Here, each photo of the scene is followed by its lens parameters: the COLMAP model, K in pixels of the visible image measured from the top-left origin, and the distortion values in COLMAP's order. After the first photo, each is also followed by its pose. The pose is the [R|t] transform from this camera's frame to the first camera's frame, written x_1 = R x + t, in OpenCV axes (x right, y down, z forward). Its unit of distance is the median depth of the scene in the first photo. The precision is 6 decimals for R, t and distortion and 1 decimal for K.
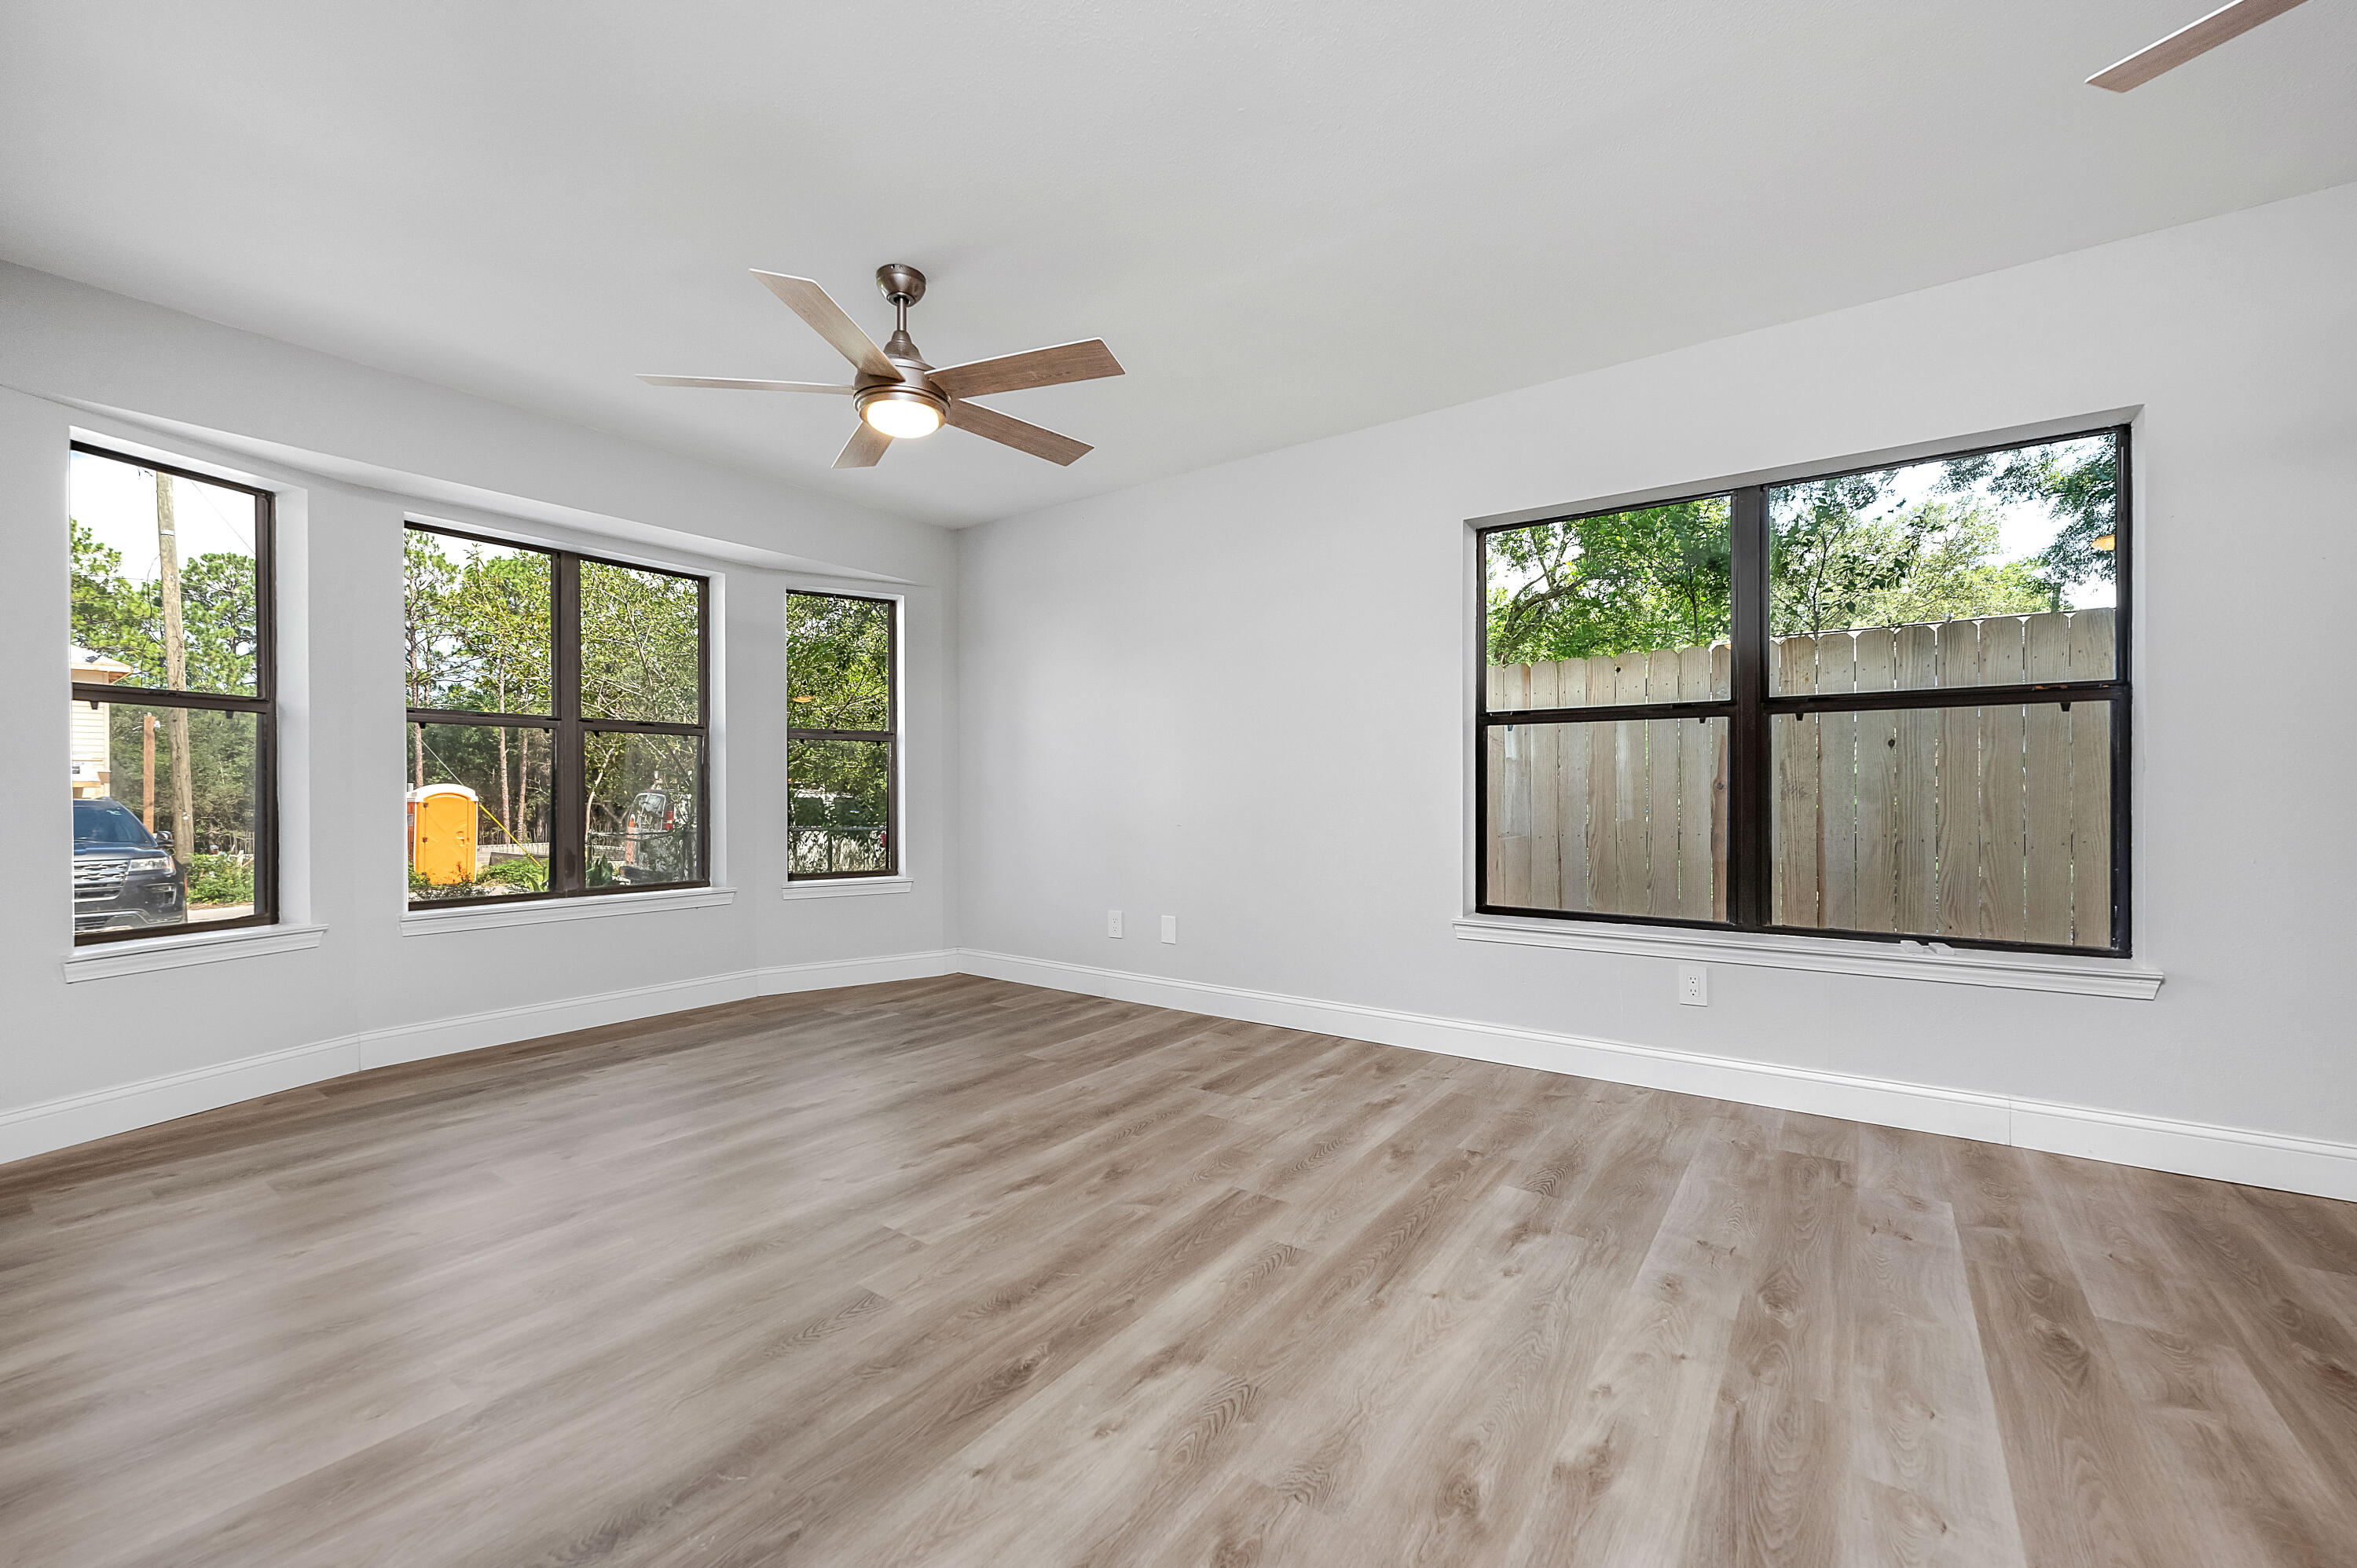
lens RADIAL K [[948.0, 0, 1170.9], [0, 948.0, 799.3], [0, 0, 1]] dist [0.001634, -0.000059]
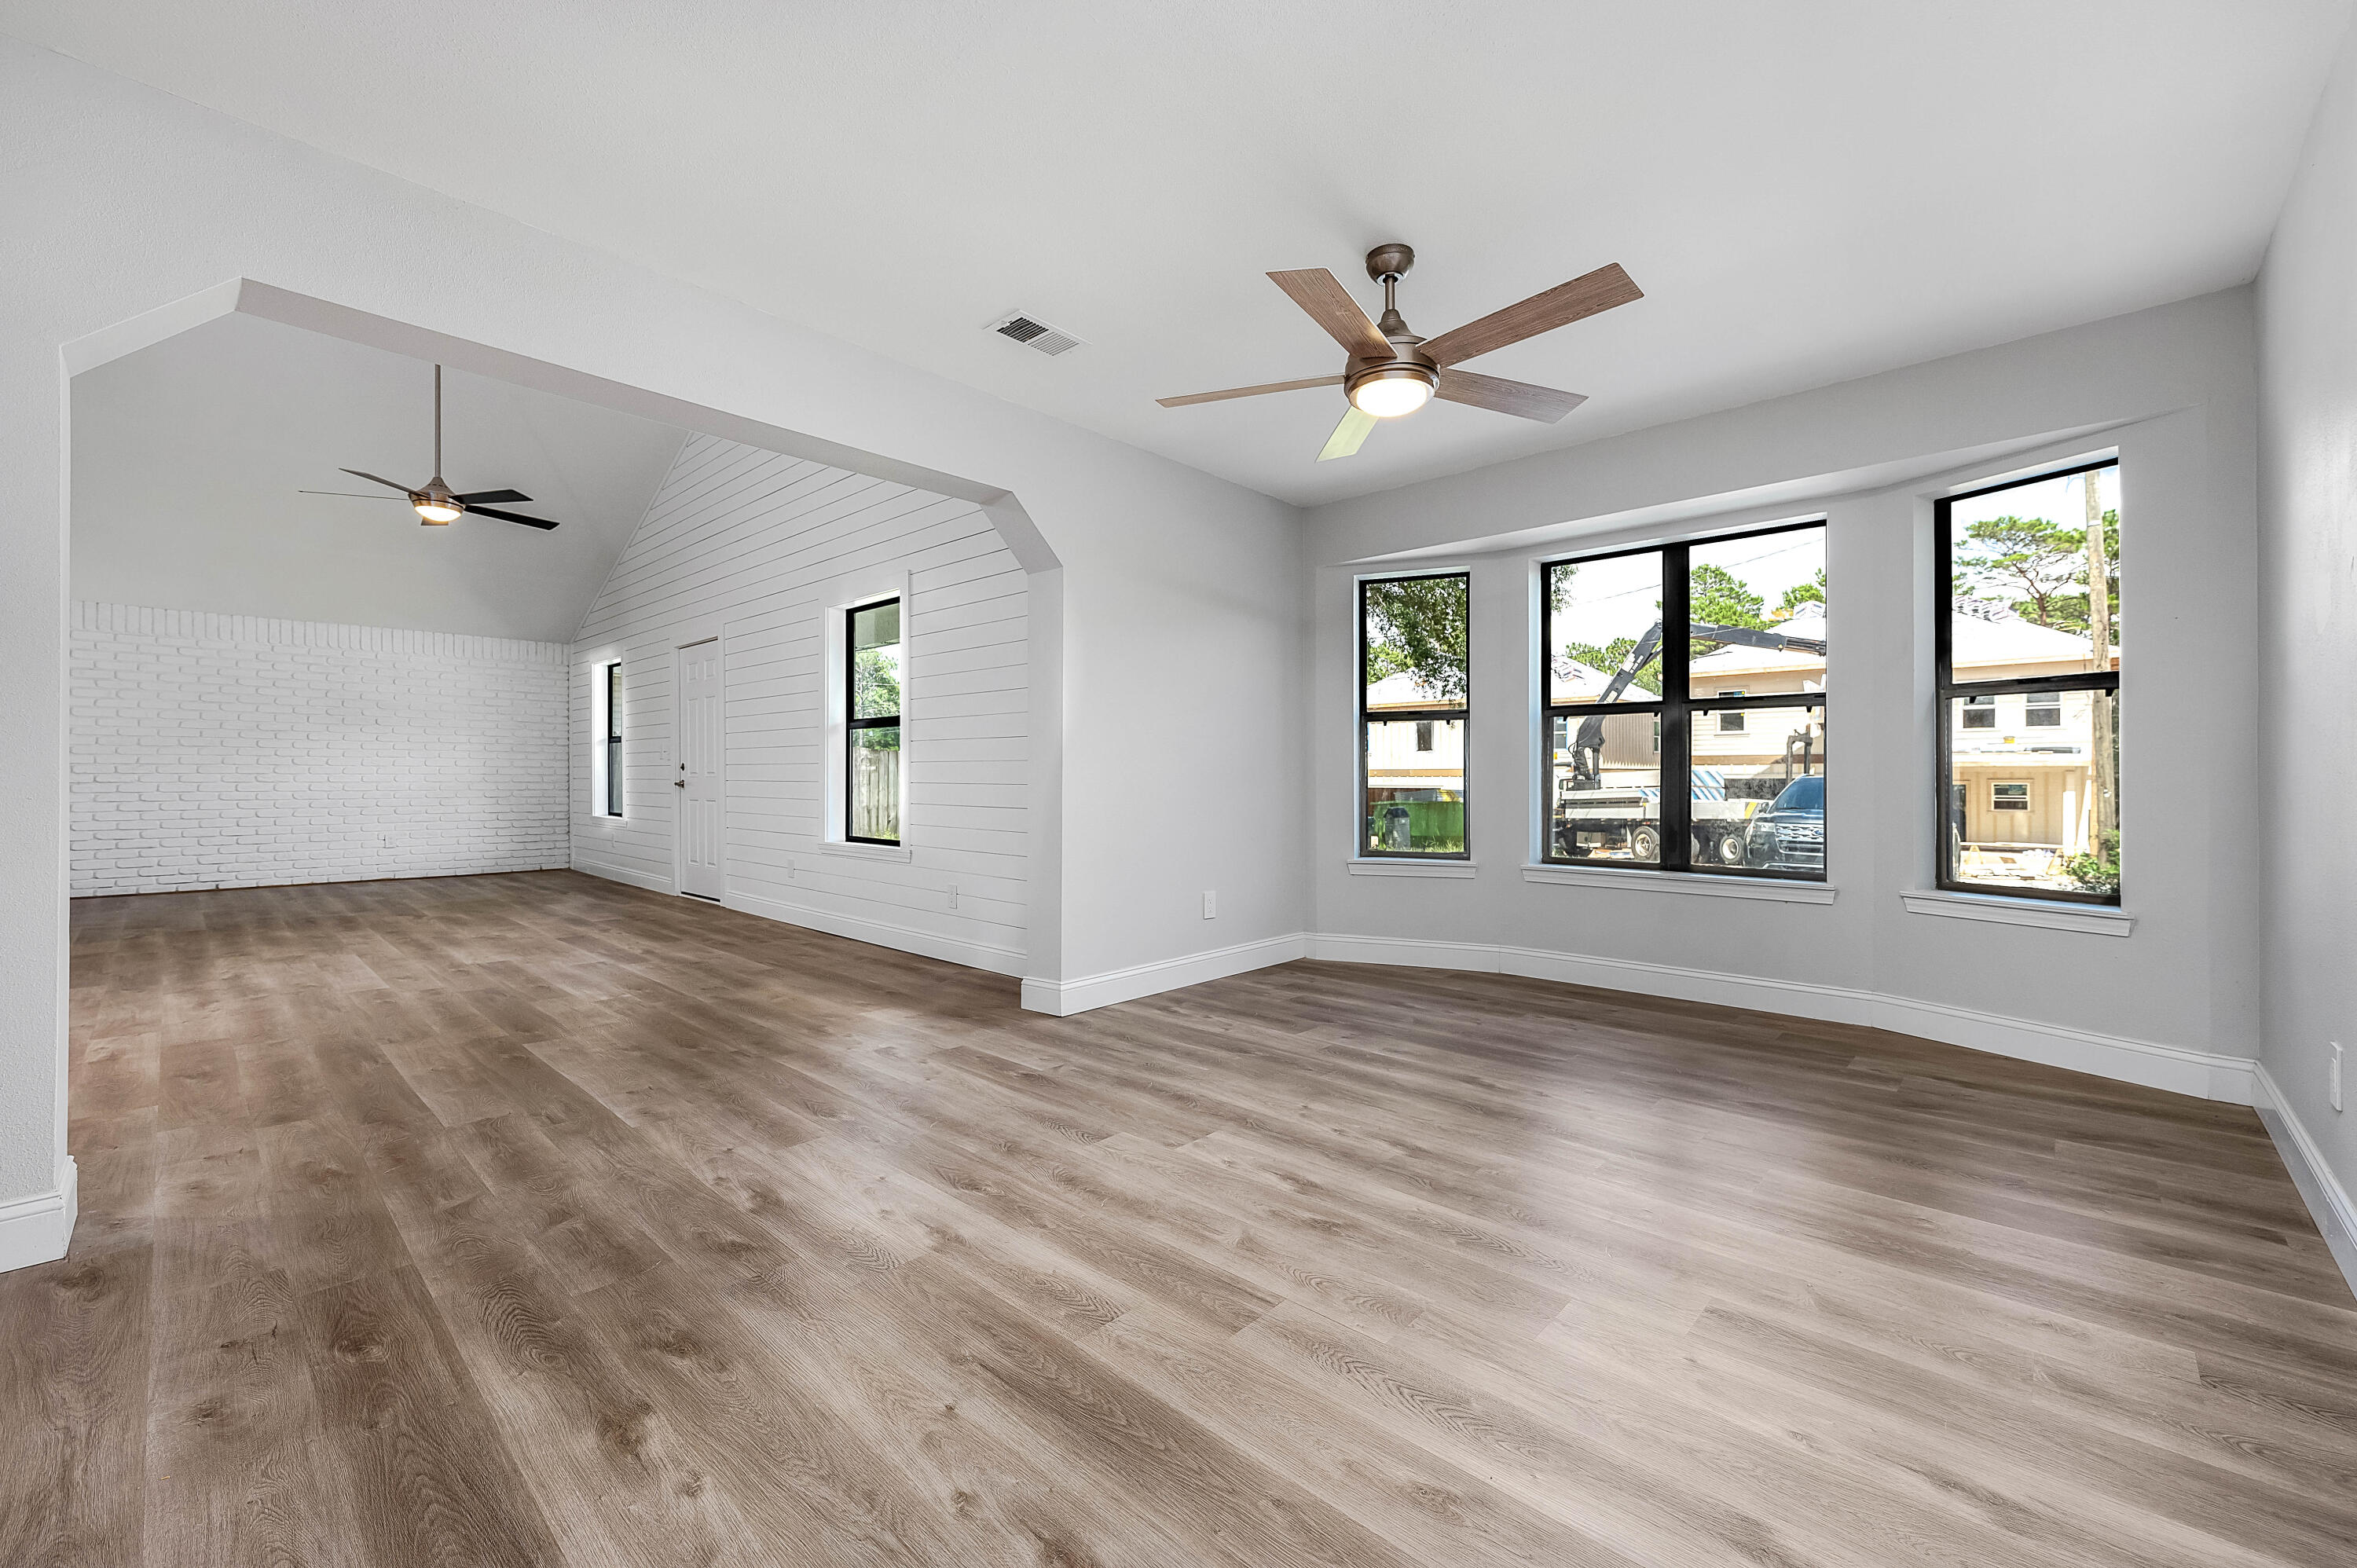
lens RADIAL K [[960.9, 0, 1204.3], [0, 960.9, 772.8], [0, 0, 1]] dist [0.000474, -0.000024]
pose [[-0.115985, -0.001659, -0.993250, 0.870703], [-0.005467, 0.999985, -0.001031, -0.004930], [0.993236, 0.005310, -0.115993, 1.078682]]
